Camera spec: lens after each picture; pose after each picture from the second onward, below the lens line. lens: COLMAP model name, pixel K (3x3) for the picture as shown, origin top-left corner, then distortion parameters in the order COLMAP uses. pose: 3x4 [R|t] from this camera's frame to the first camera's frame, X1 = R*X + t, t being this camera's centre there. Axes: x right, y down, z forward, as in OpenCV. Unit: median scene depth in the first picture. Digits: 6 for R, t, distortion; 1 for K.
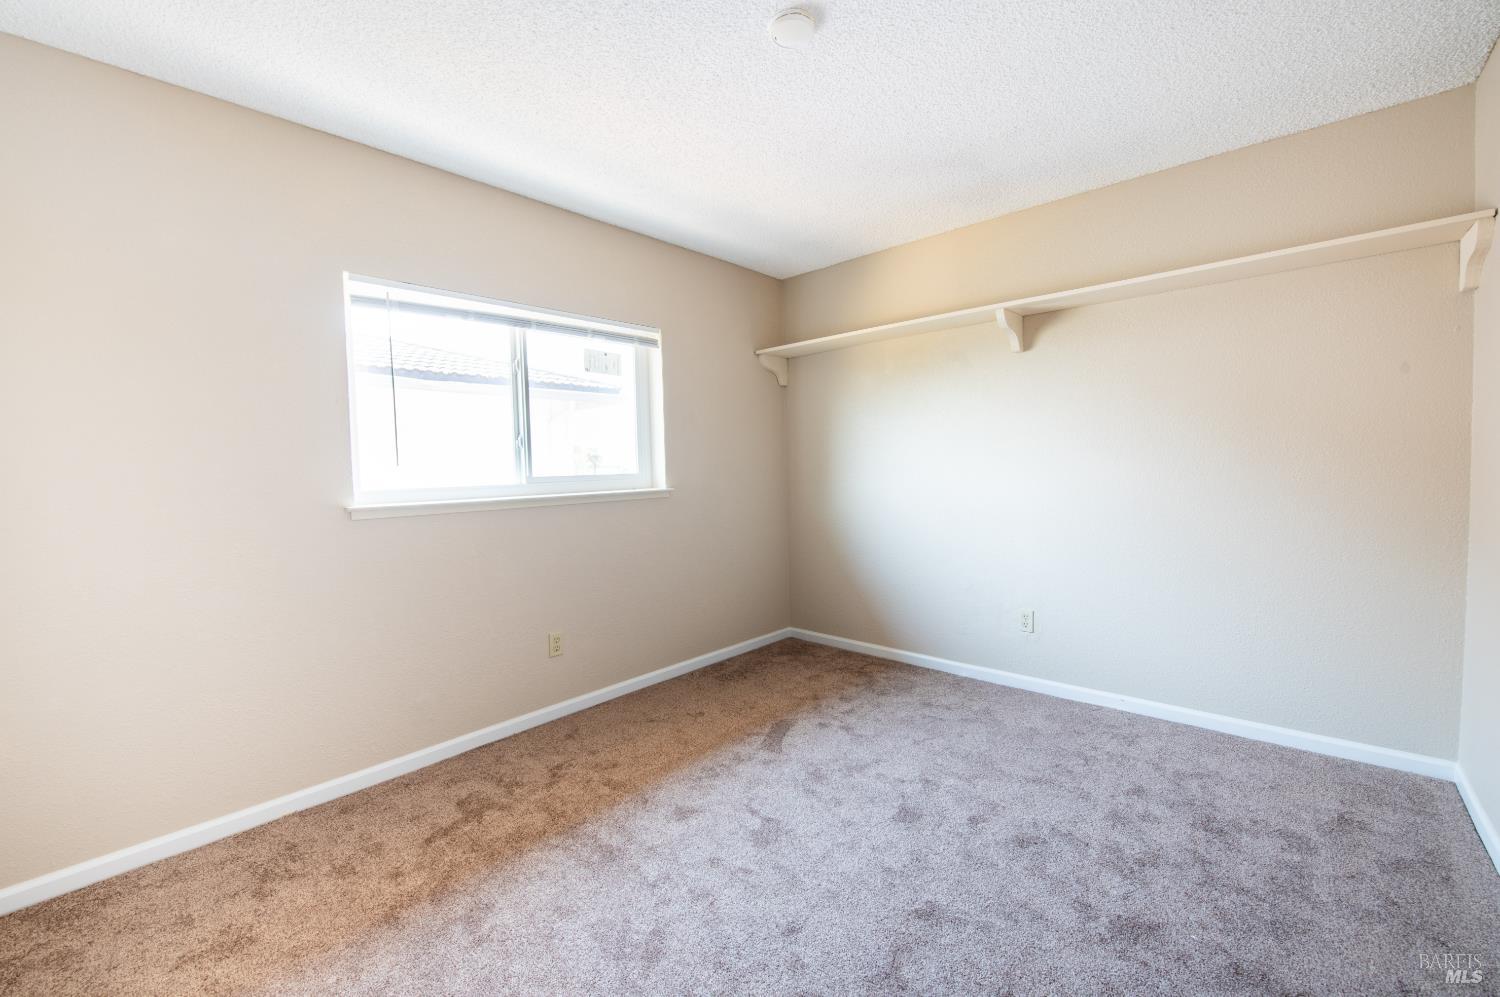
lens RADIAL K [[602.2, 0, 743.9], [0, 602.2, 498.1], [0, 0, 1]] dist [-0.018382, -0.000740]
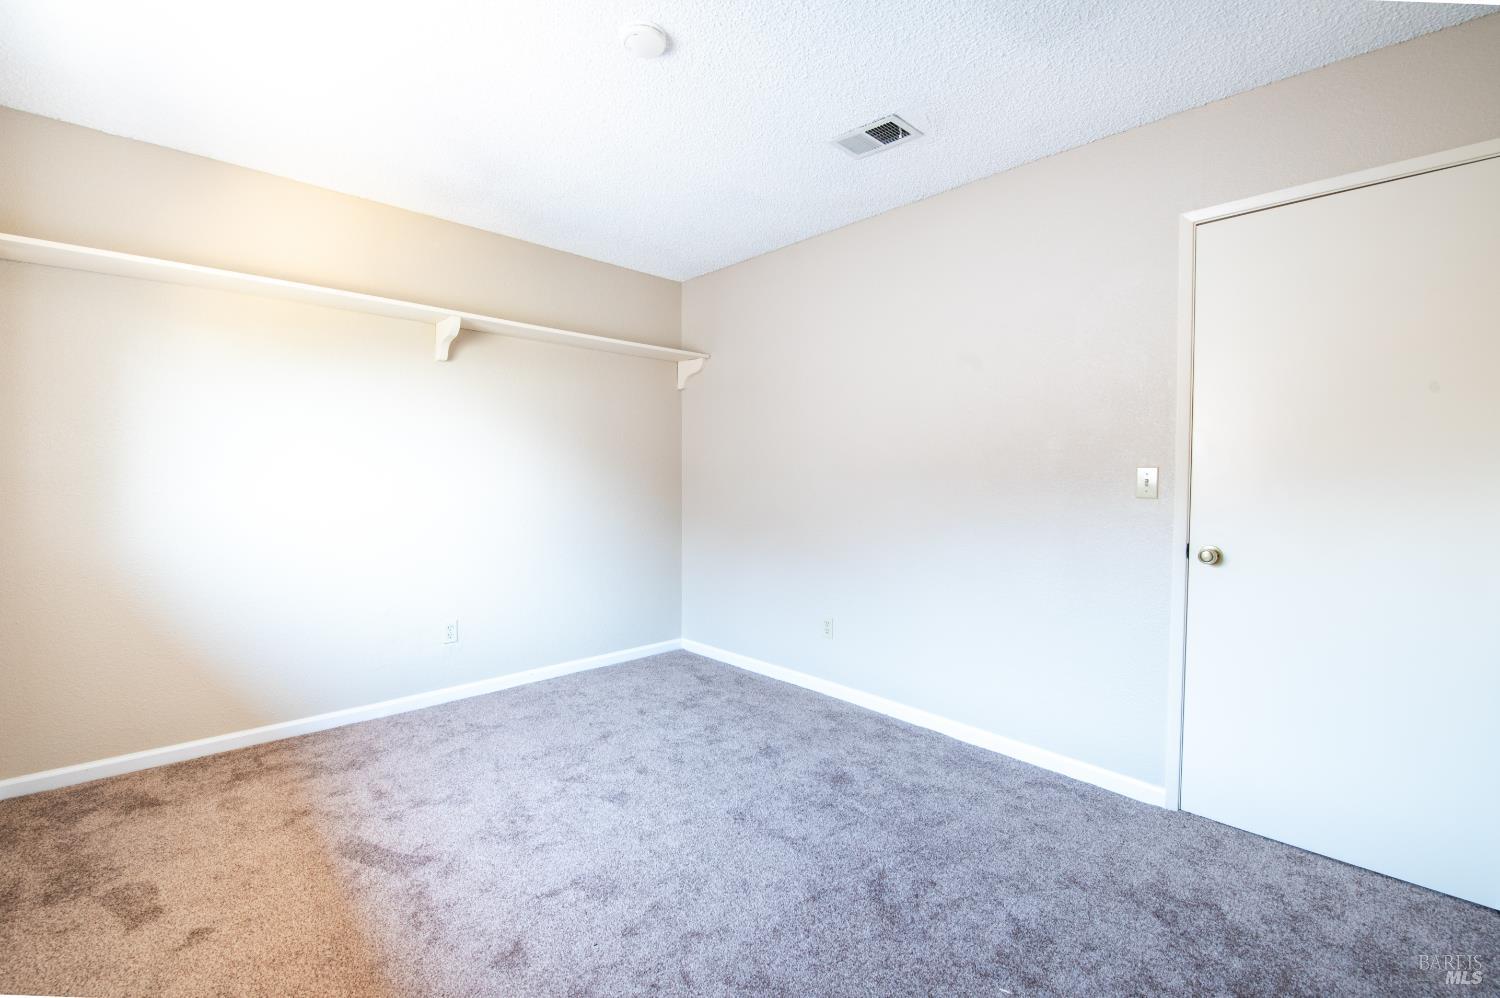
lens RADIAL K [[620.5, 0, 750.0], [0, 620.5, 499.0], [0, 0, 1]] dist [-0.000320, -0.000149]
pose [[0.063276, -0.010019, 0.997946, -0.631756], [0.038700, 0.999222, 0.007578, -0.004429], [-0.997245, 0.038141, 0.063614, 0.520073]]
